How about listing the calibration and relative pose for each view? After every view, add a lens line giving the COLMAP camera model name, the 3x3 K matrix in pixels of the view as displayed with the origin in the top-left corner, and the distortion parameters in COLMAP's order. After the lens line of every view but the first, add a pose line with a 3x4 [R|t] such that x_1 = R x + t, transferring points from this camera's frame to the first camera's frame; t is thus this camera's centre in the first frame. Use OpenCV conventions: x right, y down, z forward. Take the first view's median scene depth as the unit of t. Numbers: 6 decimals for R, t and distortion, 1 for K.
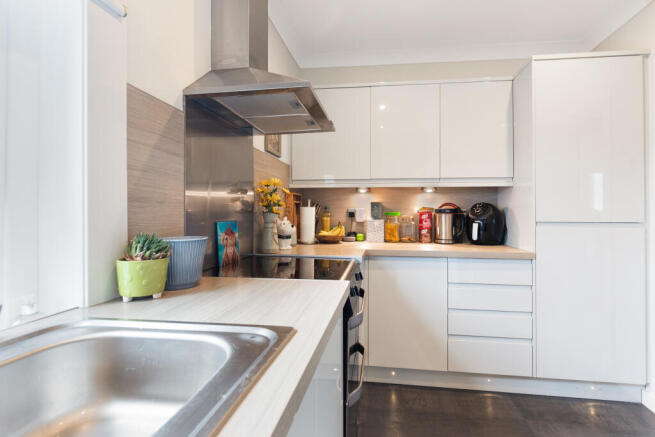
lens RADIAL K [[304.7, 0, 340.3], [0, 304.7, 214.3], [0, 0, 1]] dist [-0.001815, -0.000497]
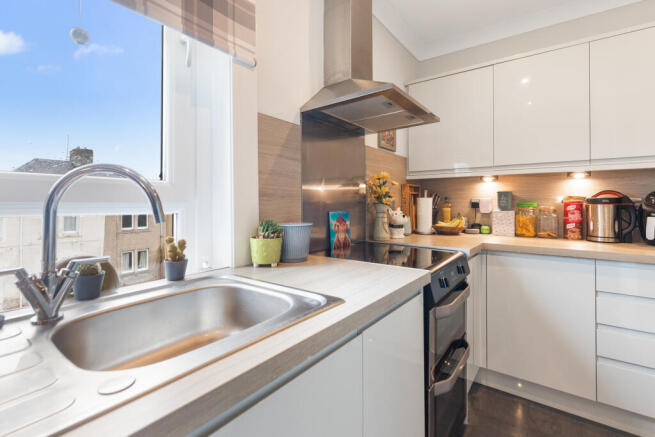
lens RADIAL K [[296.7, 0, 328.3], [0, 296.7, 206.4], [0, 0, 1]] dist [0.000778, -0.000167]
pose [[0.873901, 0.002302, -0.486099, 0.112591], [0.000977, 0.999978, 0.006493, -0.002428], [0.486104, -0.006149, 0.873880, -0.021065]]
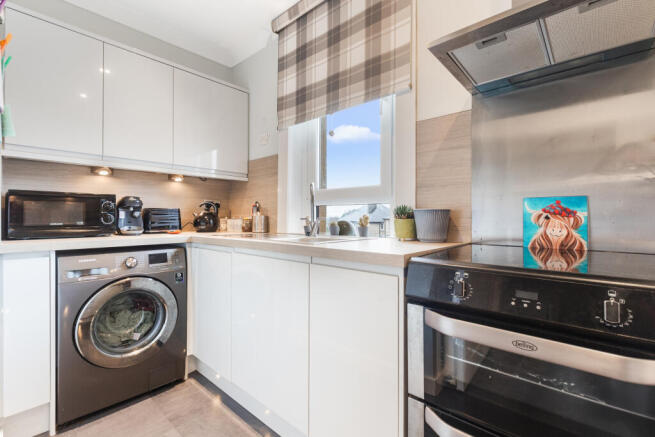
lens RADIAL K [[304.7, 0, 340.3], [0, 304.7, 214.3], [0, 0, 1]] dist [-0.001815, -0.000497]
pose [[-0.537513, -0.001719, -0.843253, 0.467776], [-0.000287, 0.999998, -0.001855, 0.052218], [0.843255, -0.000755, -0.537513, 0.702778]]
